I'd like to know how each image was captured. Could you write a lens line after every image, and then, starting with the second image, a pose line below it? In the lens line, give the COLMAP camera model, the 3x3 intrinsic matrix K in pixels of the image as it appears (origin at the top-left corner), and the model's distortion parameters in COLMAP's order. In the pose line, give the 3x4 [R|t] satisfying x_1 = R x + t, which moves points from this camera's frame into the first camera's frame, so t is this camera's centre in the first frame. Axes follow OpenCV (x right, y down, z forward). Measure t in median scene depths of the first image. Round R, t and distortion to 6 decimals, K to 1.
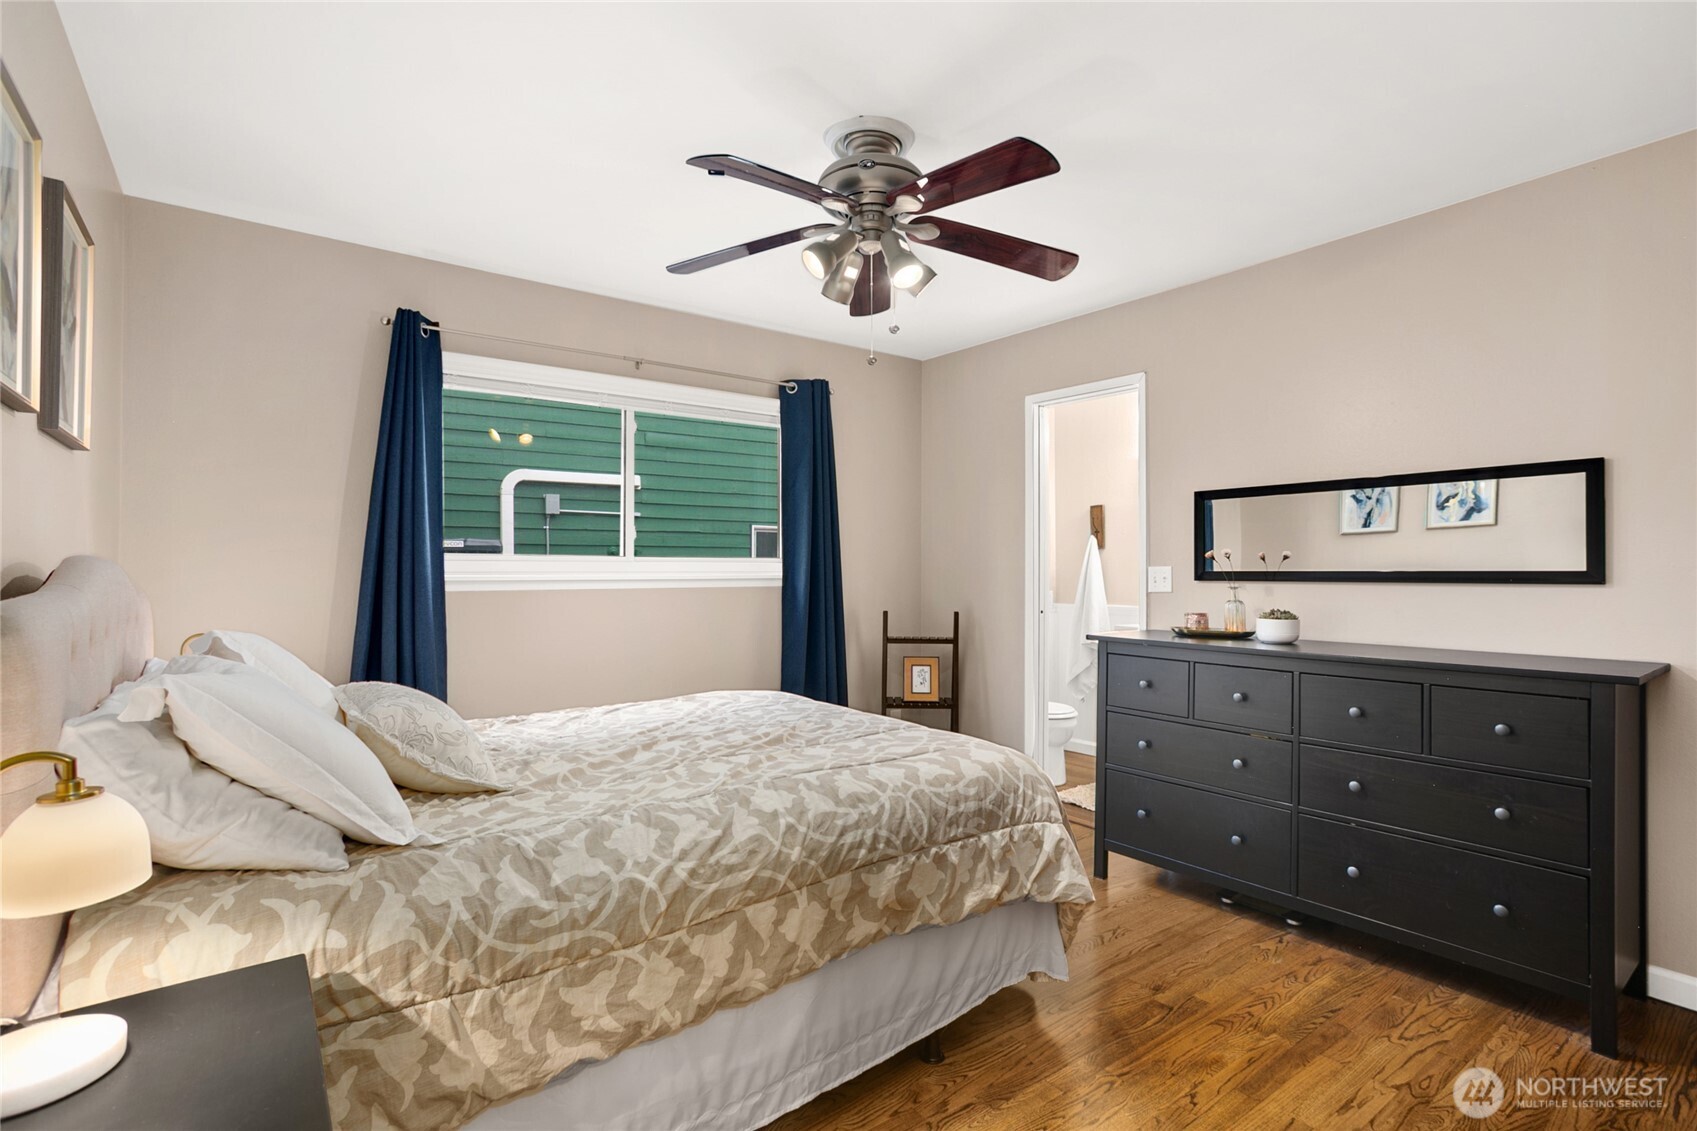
lens RADIAL K [[817.5, 0, 848.5], [0, 817.5, 565.5], [0, 0, 1]] dist [-0.000644, -0.000104]
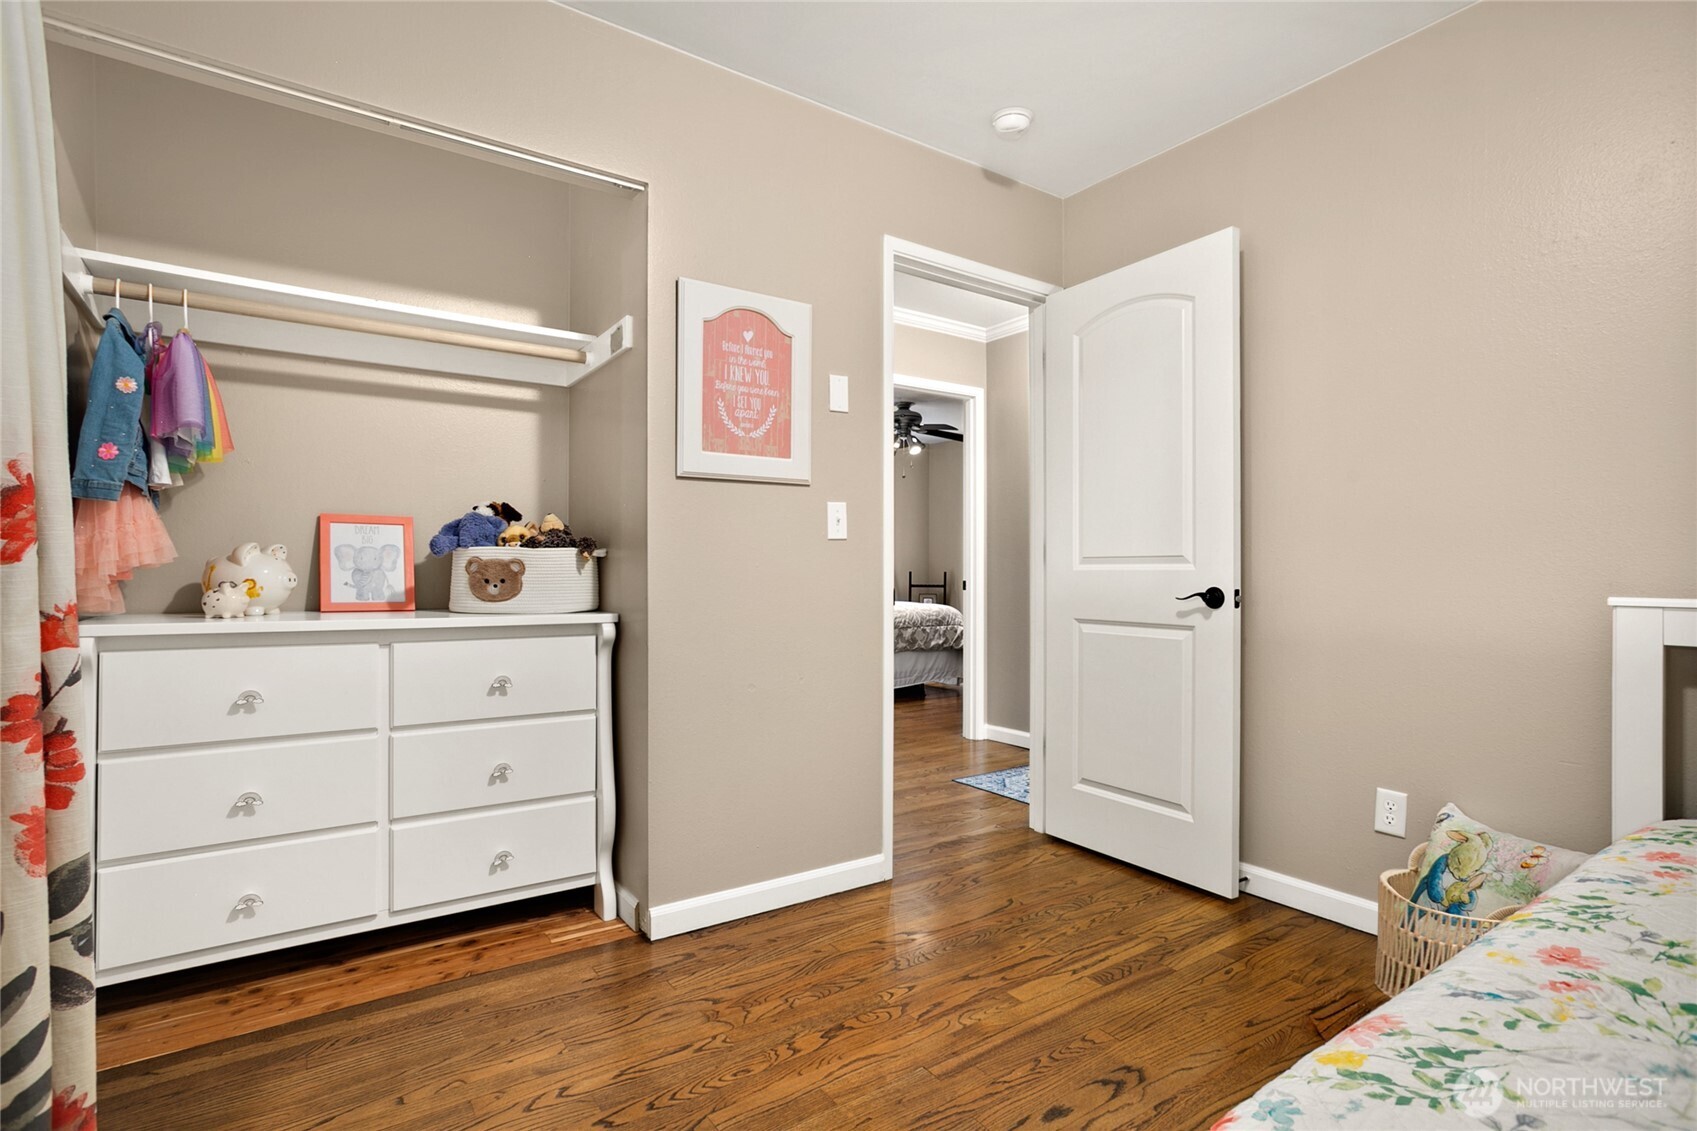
lens RADIAL K [[817.5, 0, 848.5], [0, 817.5, 565.5], [0, 0, 1]] dist [-0.000644, -0.000104]
pose [[0.999331, -0.000063, -0.036575, -0.048084], [0.000438, 0.999948, 0.010228, 0.030875], [0.036573, -0.010237, 0.999279, -1.487461]]
